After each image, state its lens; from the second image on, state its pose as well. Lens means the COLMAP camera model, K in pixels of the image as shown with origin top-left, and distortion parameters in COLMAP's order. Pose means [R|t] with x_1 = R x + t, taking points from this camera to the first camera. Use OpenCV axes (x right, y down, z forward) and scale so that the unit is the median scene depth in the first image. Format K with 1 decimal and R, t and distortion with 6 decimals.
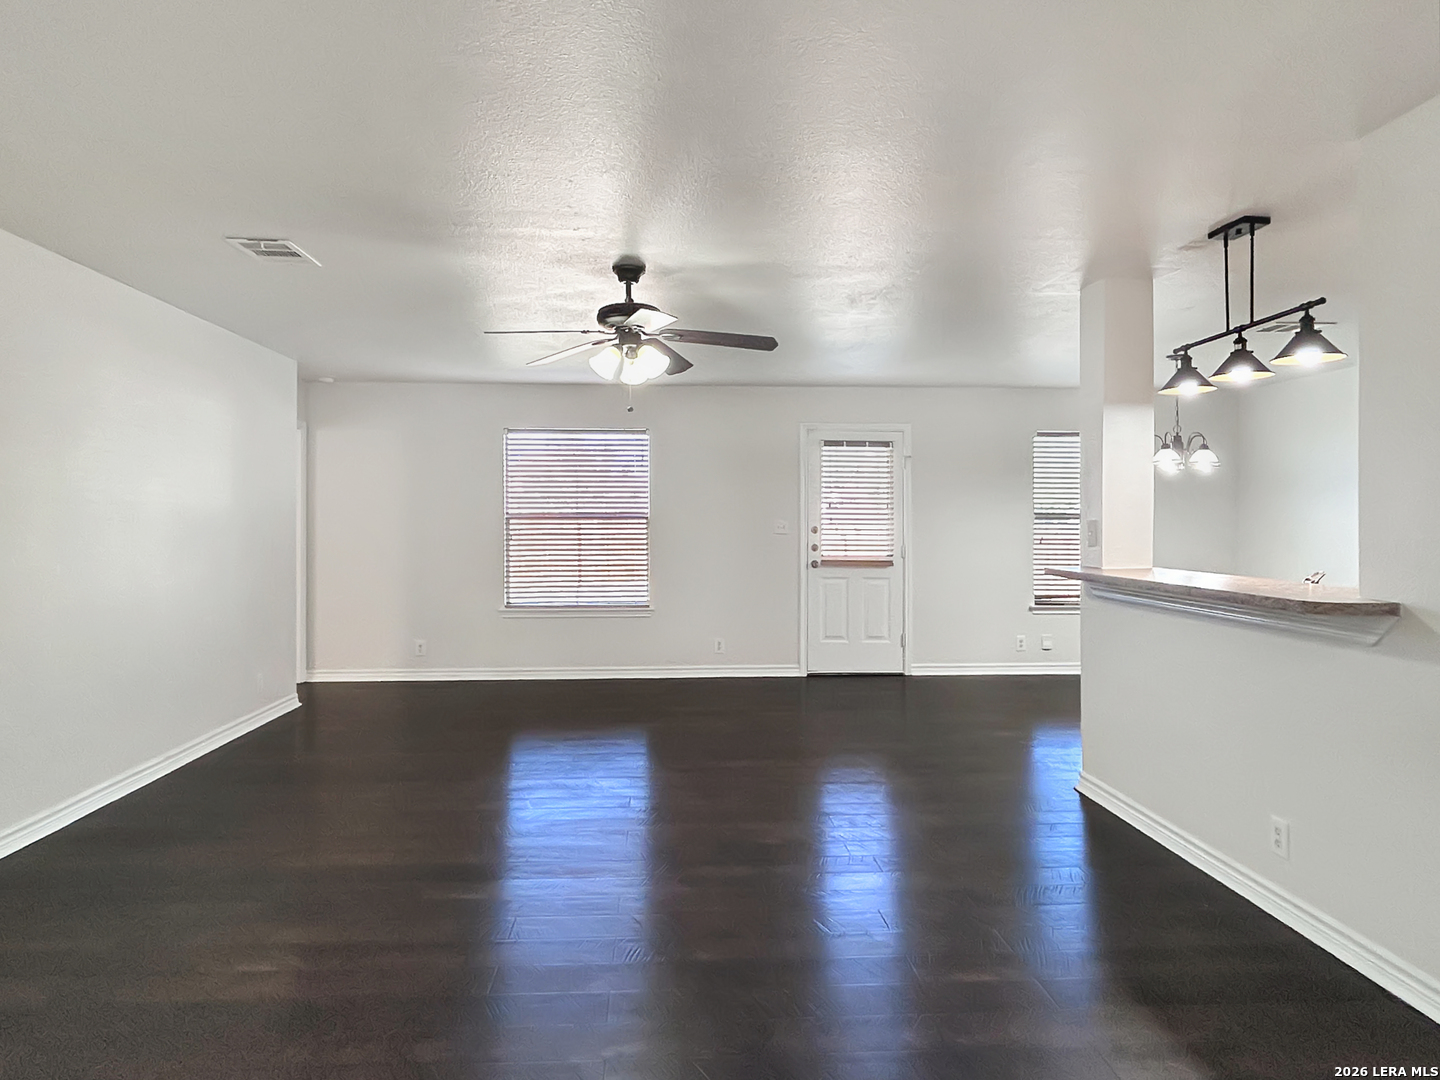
lens RADIAL K [[848.7, 0, 720.0], [0, 848.7, 540.0], [0, 0, 1]] dist [-0.001339, -0.000183]
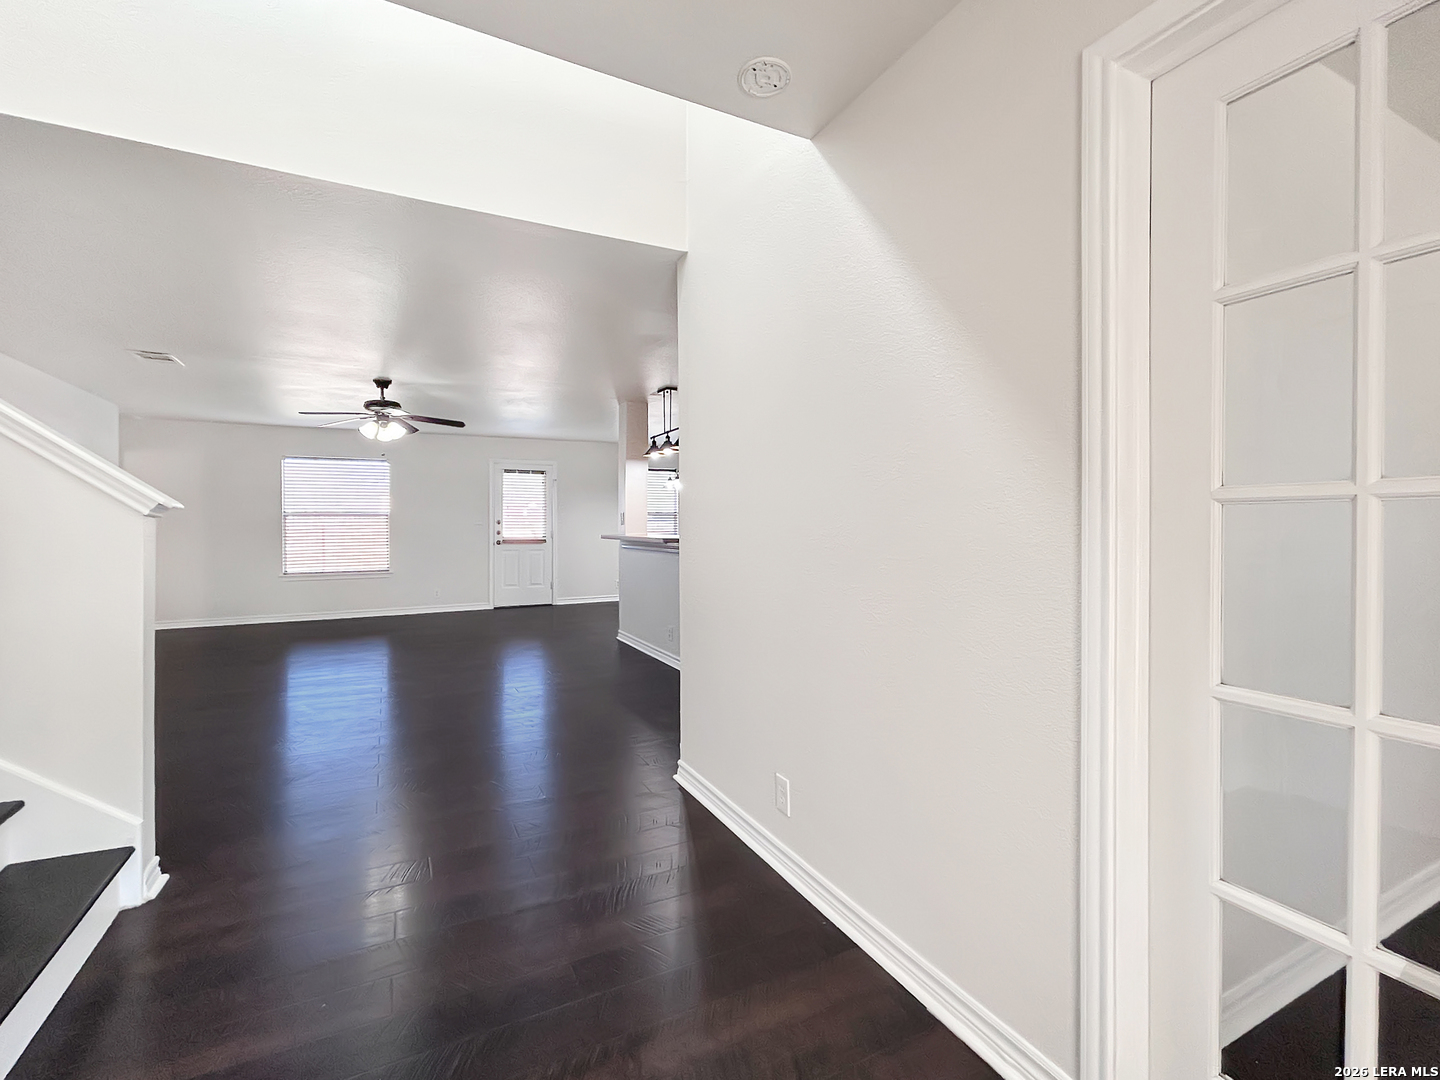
lens RADIAL K [[649.4, 0, 716.9], [0, 649.4, 521.8], [0, 0, 1]] dist [0.000338, 0.000175]
pose [[0.921713, -0.005040, 0.387839, 0.012721], [0.016031, 0.999556, -0.025110, 0.031879], [-0.387541, 0.029362, 0.921385, -0.425899]]
